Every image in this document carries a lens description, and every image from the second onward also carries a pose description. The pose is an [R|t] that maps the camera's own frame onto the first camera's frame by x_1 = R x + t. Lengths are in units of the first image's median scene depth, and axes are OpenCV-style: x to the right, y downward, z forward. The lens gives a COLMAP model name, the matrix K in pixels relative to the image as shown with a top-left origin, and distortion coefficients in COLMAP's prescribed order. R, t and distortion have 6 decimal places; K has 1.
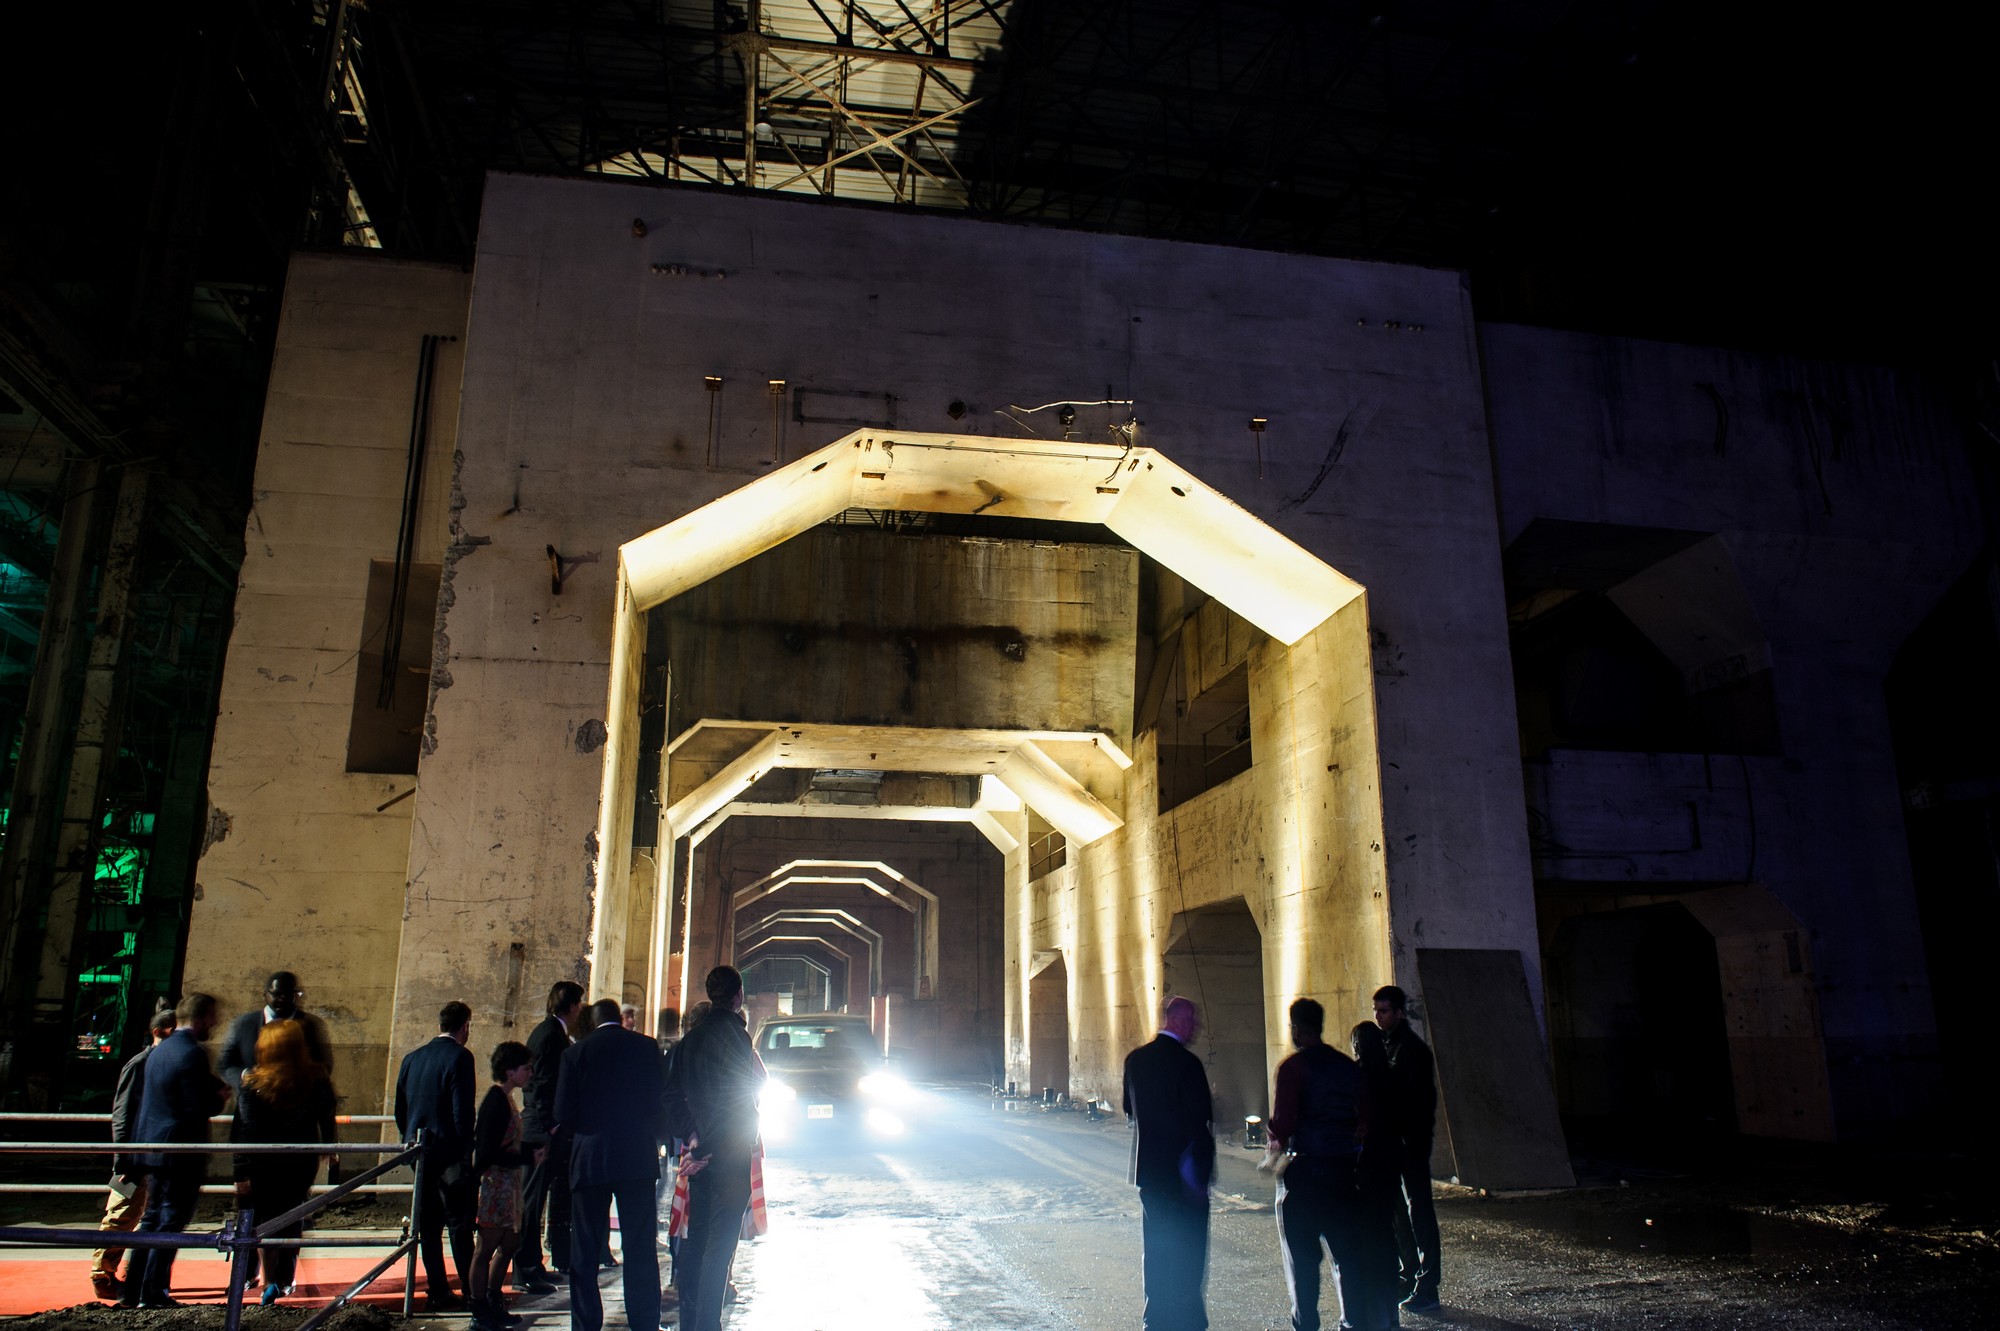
lens RADIAL K [[1373.2, 0, 1000.0], [0, 1373.2, 665.5], [0, 0, 1]] dist [-0.050572, 0.003241]
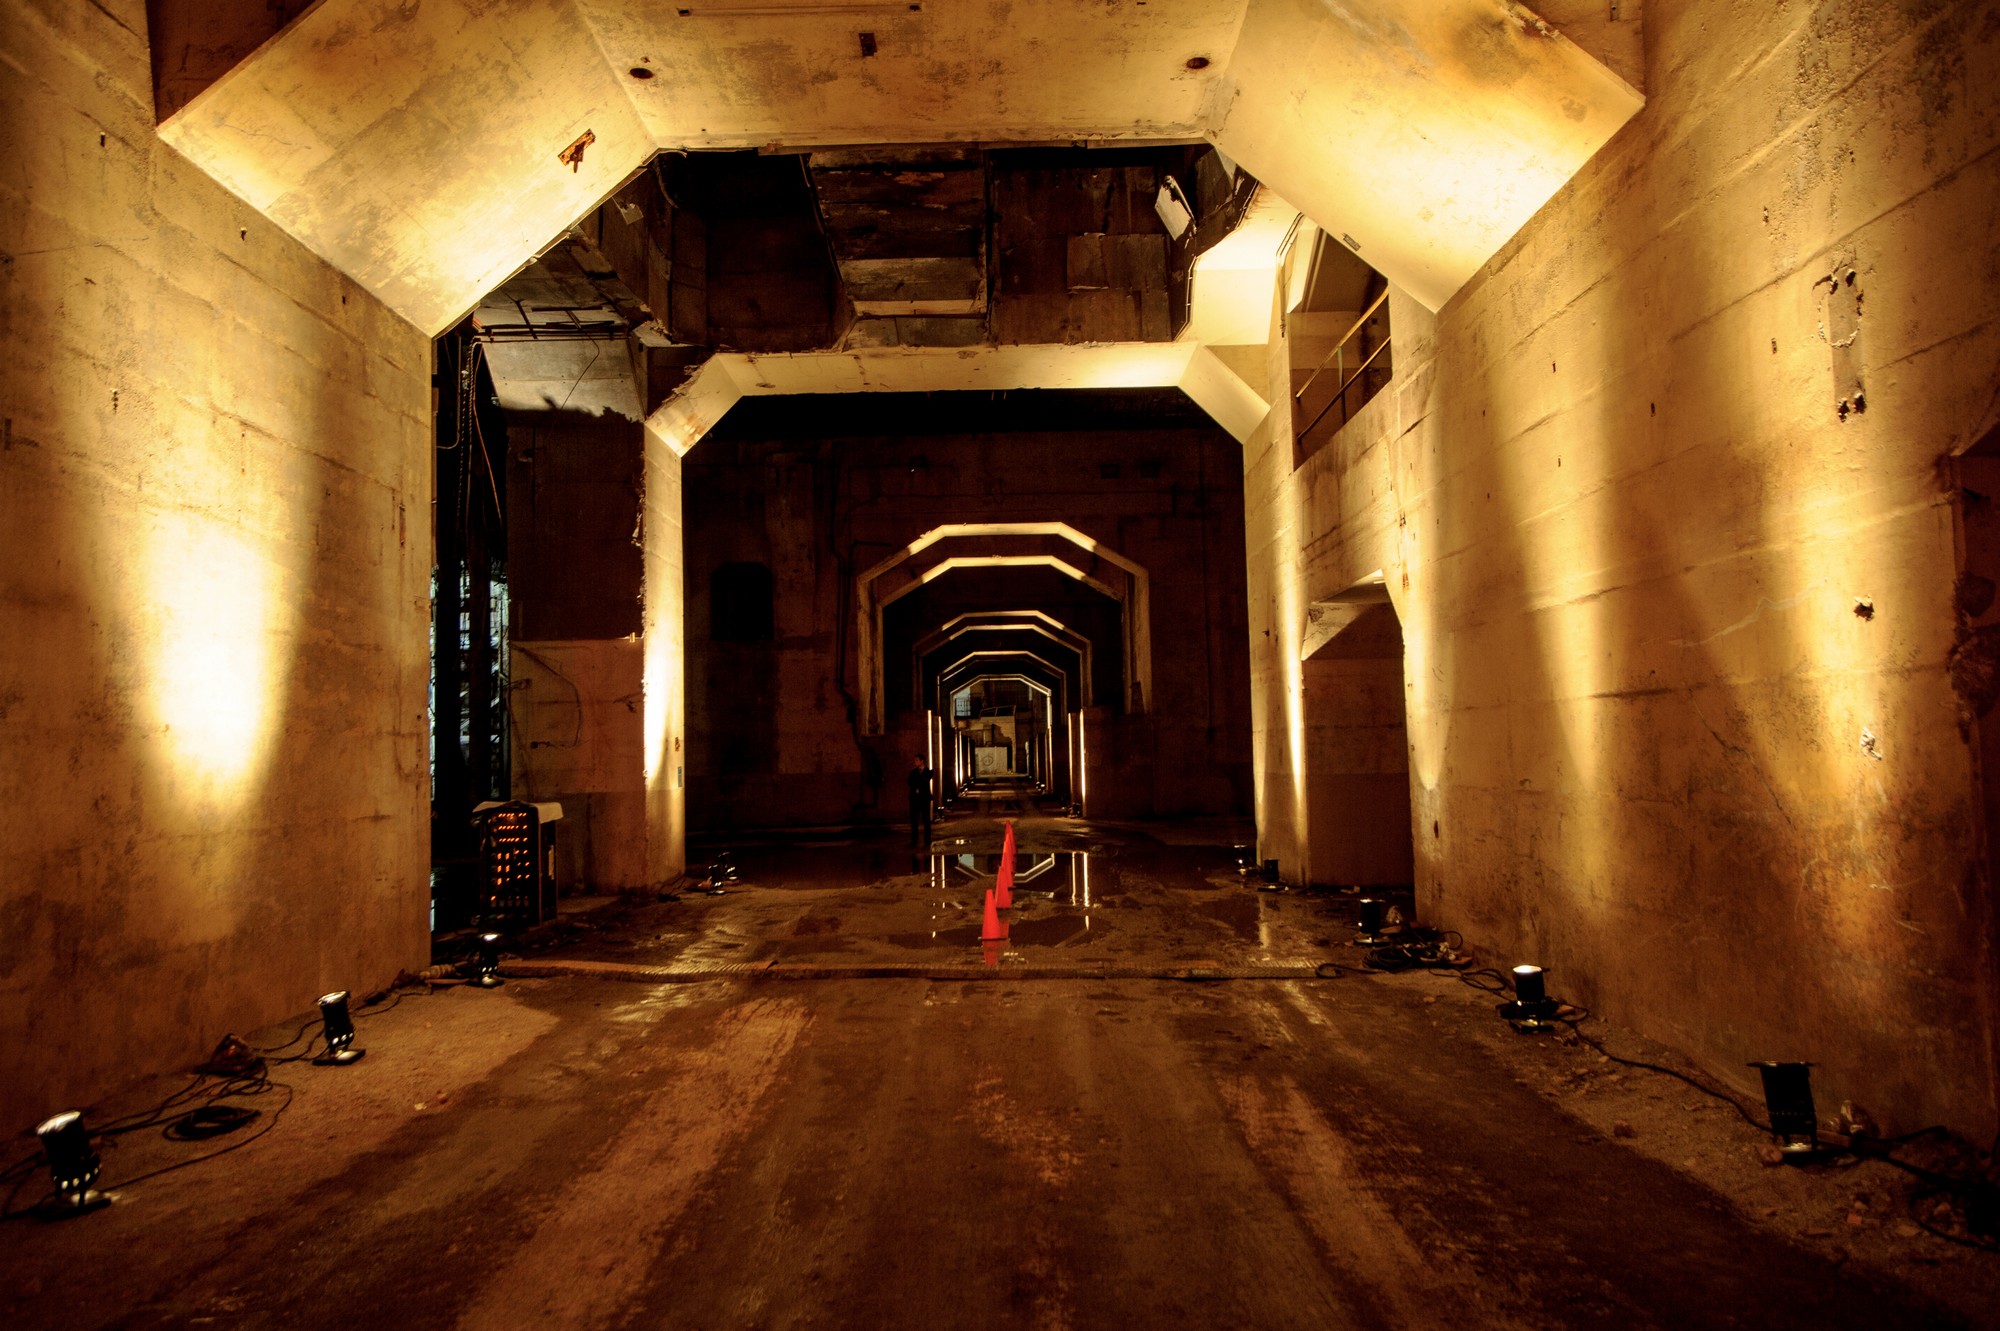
lens RADIAL K [[1373.2, 0, 1000.0], [0, 1373.2, 665.5], [0, 0, 1]] dist [-0.050572, 0.003241]
pose [[0.984506, -0.029688, -0.172817, -0.000184], [0.063111, 0.979509, 0.191258, 0.120580], [0.163598, -0.199202, 0.966206, 0.470169]]
